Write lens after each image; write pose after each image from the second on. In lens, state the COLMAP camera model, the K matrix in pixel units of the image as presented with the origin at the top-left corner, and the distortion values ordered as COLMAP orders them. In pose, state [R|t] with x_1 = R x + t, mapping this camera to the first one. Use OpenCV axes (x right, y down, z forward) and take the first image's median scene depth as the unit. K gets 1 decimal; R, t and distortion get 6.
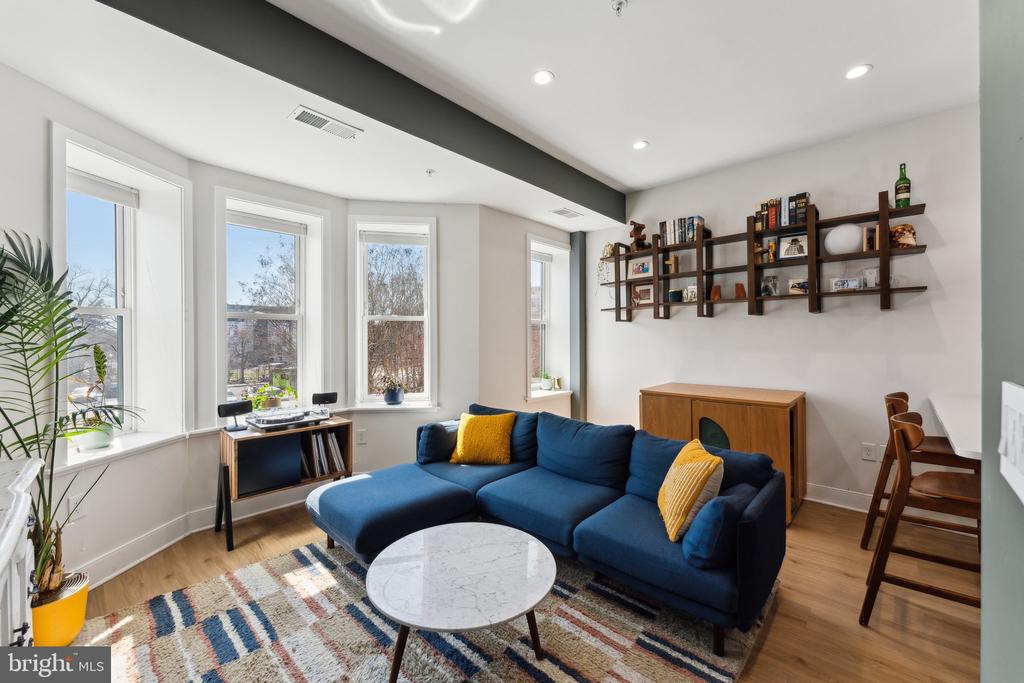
lens RADIAL K [[409.8, 0, 508.0], [0, 409.8, 341.3], [0, 0, 1]] dist [0.002415, -0.001202]
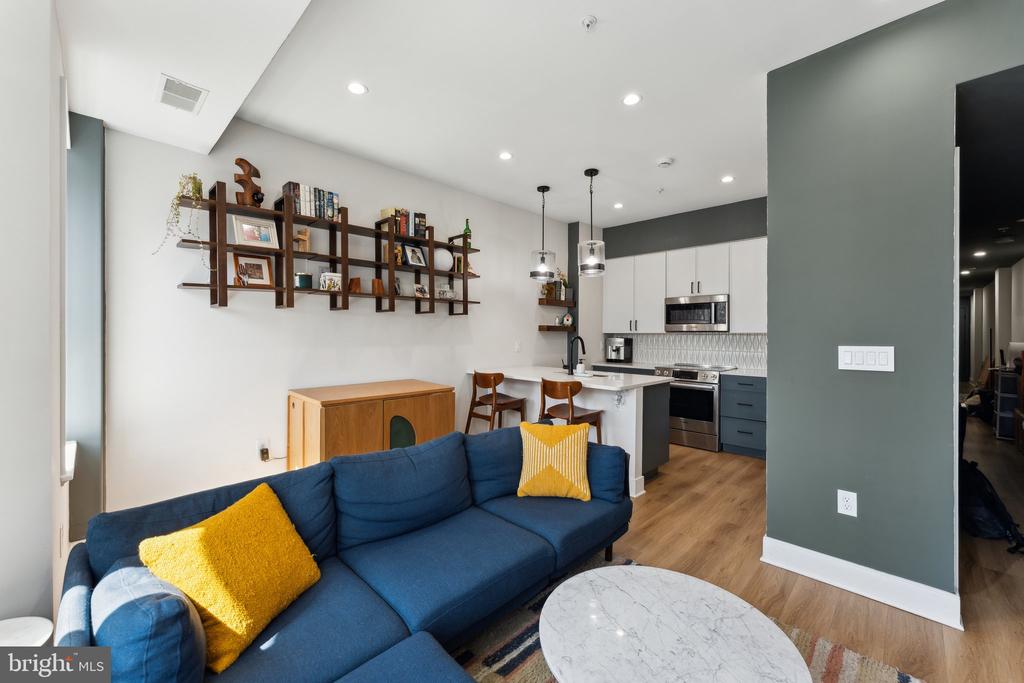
lens RADIAL K [[409.8, 0, 516.6], [0, 409.8, 339.9], [0, 0, 1]] dist [0.002415, -0.001202]
pose [[0.013218, -0.012170, 0.999839, -0.435457], [-0.001672, 0.999924, 0.012193, -0.005193], [-0.999911, -0.001833, 0.013197, 0.634297]]
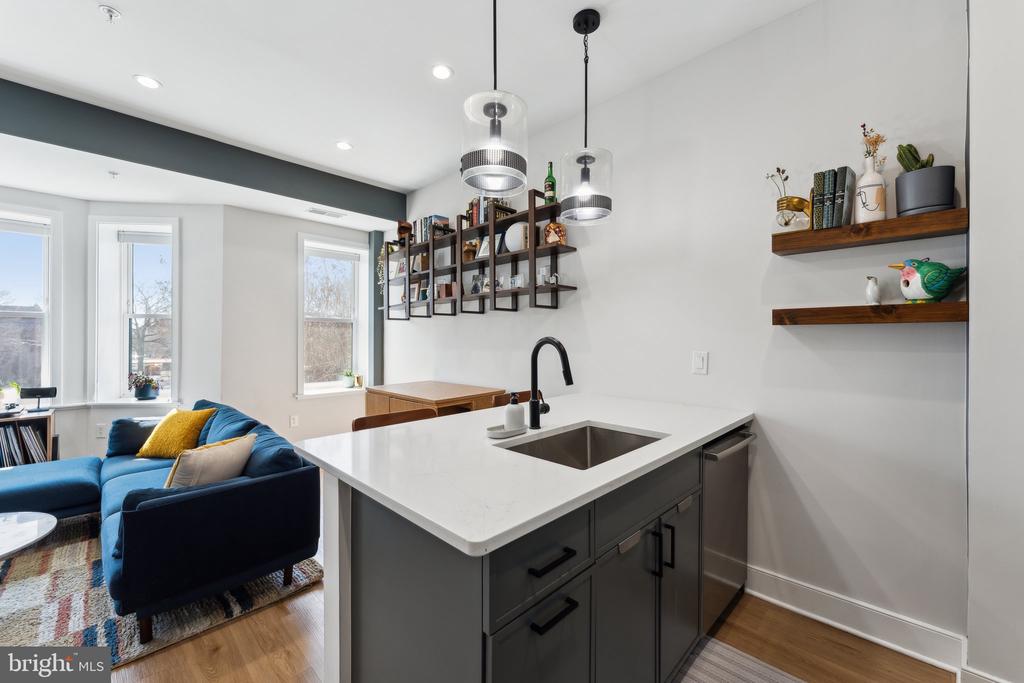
lens RADIAL K [[409.8, 0, 504.5], [0, 409.8, 342.4], [0, 0, 1]] dist [0.002415, -0.001202]
pose [[0.999602, 0.004799, -0.027799, 0.698209], [-0.004751, 0.999987, 0.001780, 0.003871], [0.027807, -0.001647, 0.999612, -0.000018]]
